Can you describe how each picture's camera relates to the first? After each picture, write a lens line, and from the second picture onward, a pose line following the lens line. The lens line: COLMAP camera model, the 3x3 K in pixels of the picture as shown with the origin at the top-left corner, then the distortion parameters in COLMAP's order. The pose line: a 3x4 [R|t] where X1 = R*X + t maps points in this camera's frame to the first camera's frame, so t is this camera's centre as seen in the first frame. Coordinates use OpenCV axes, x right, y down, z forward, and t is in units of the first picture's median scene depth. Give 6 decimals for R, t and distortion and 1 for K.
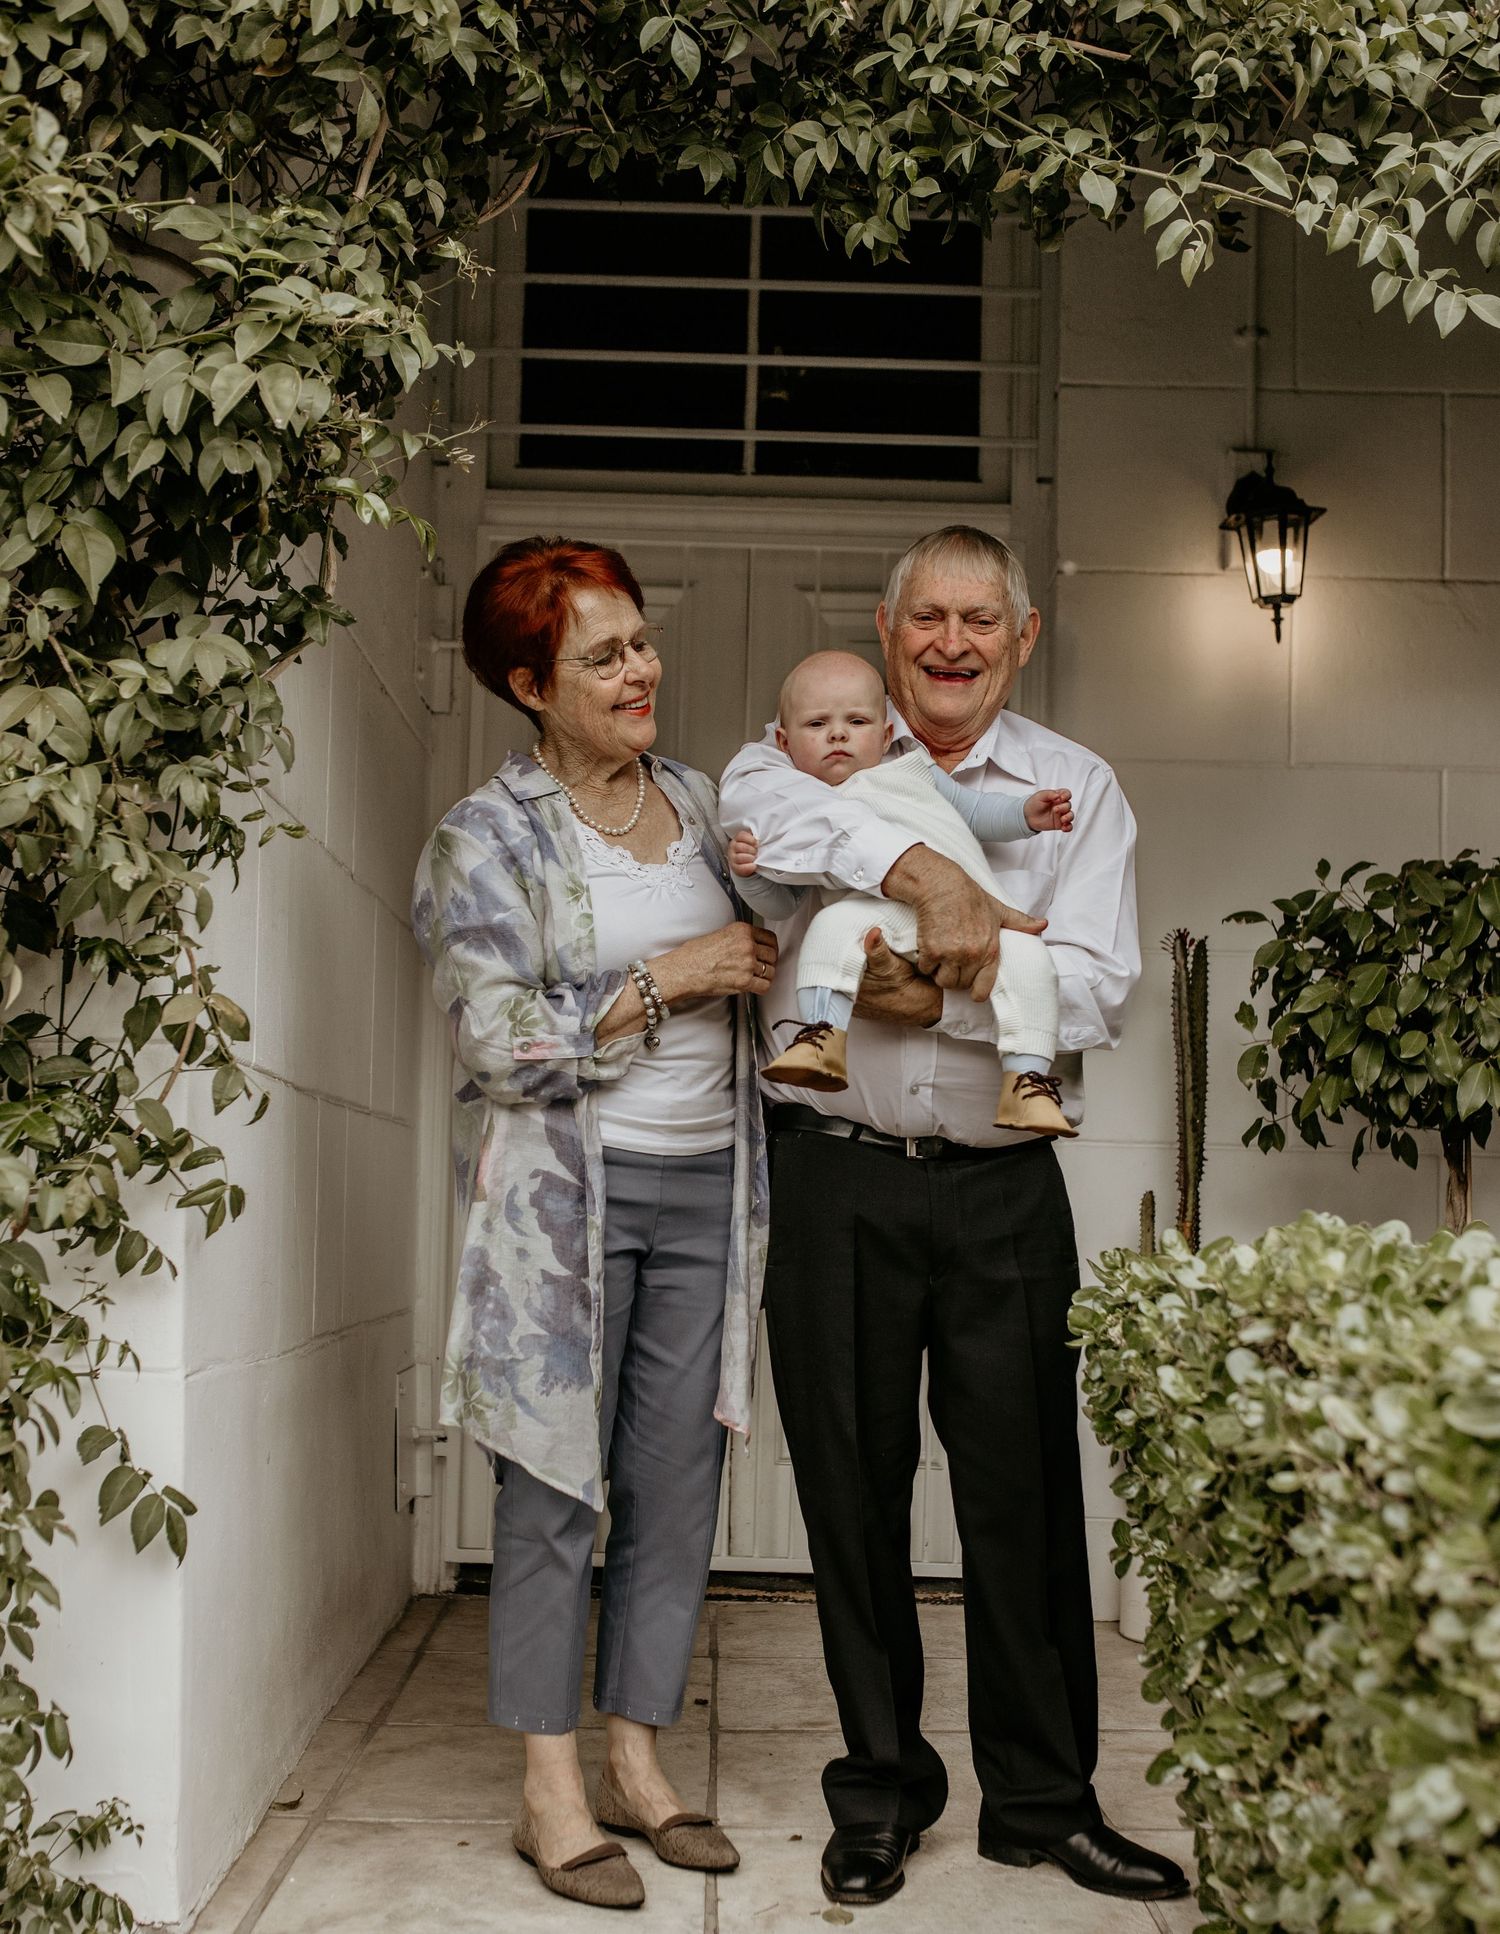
lens RADIAL K [[2206.1, 0, 753.8], [0, 2206.1, 1117.5], [0, 0, 1]] dist [-0.022961, -0.031525]
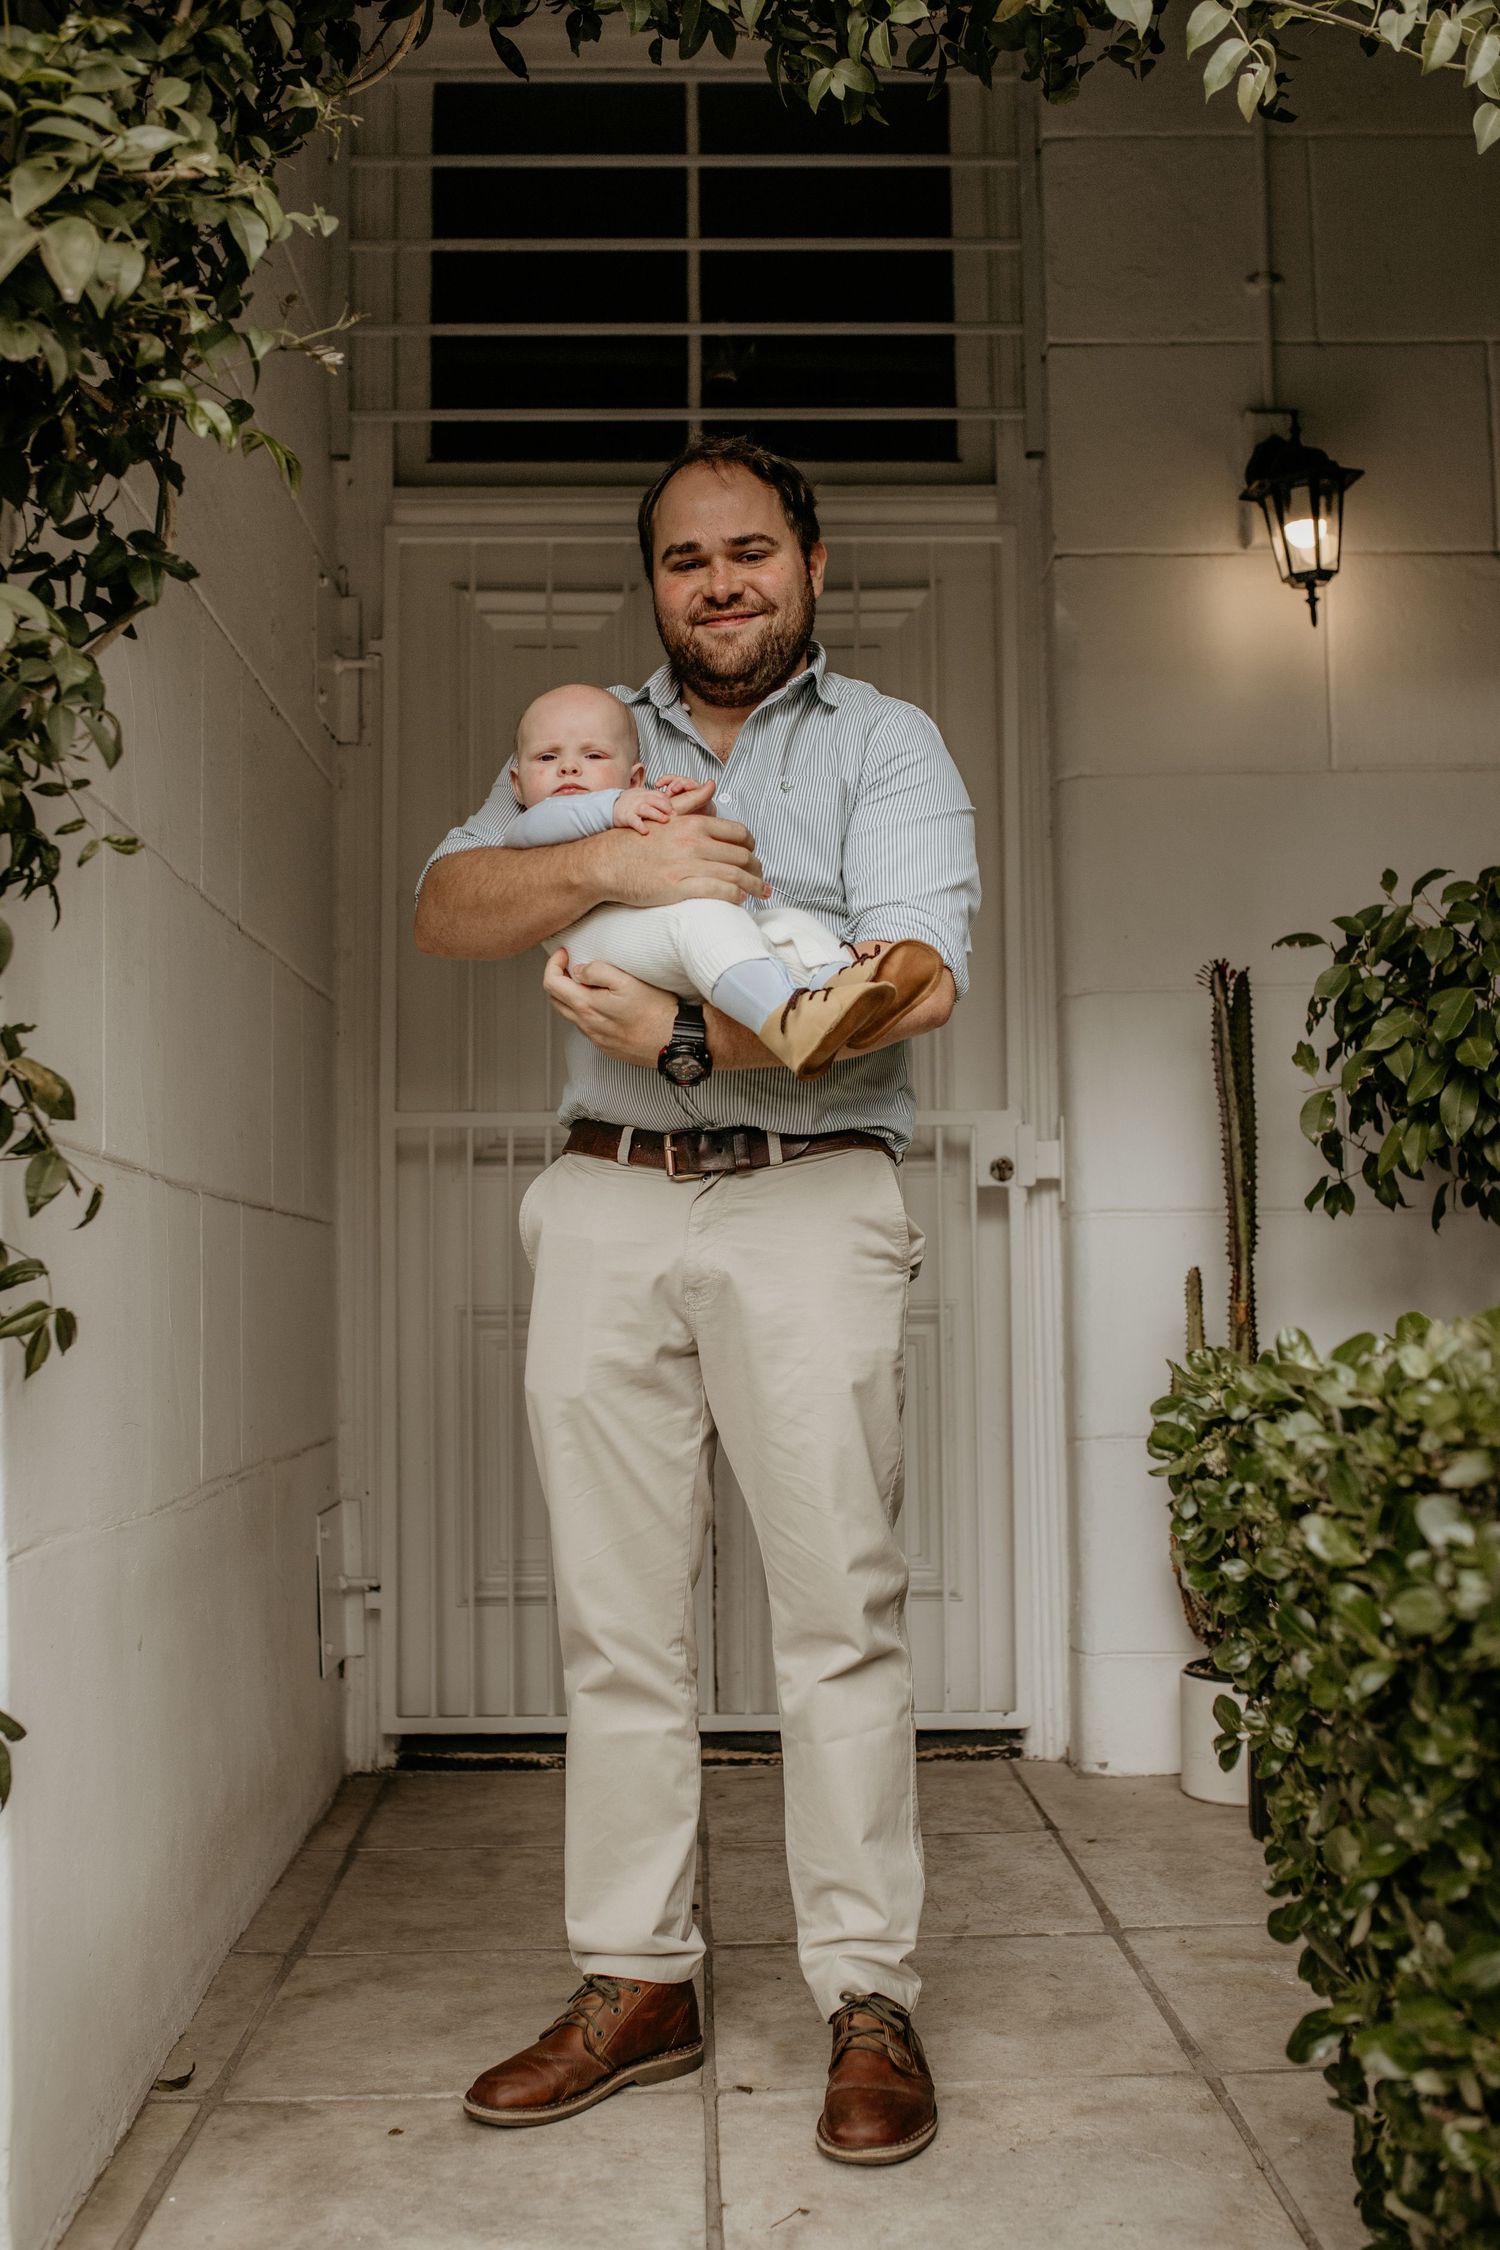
lens RADIAL K [[2337.3, 0, 750.0], [0, 2337.3, 1125.0], [0, 0, 1]] dist [-0.086287, 0.121843]
pose [[0.999290, -0.035372, 0.012992, -0.003976], [0.035765, 0.998869, -0.031337, 0.000965], [-0.011869, 0.031780, 0.999424, 0.188790]]
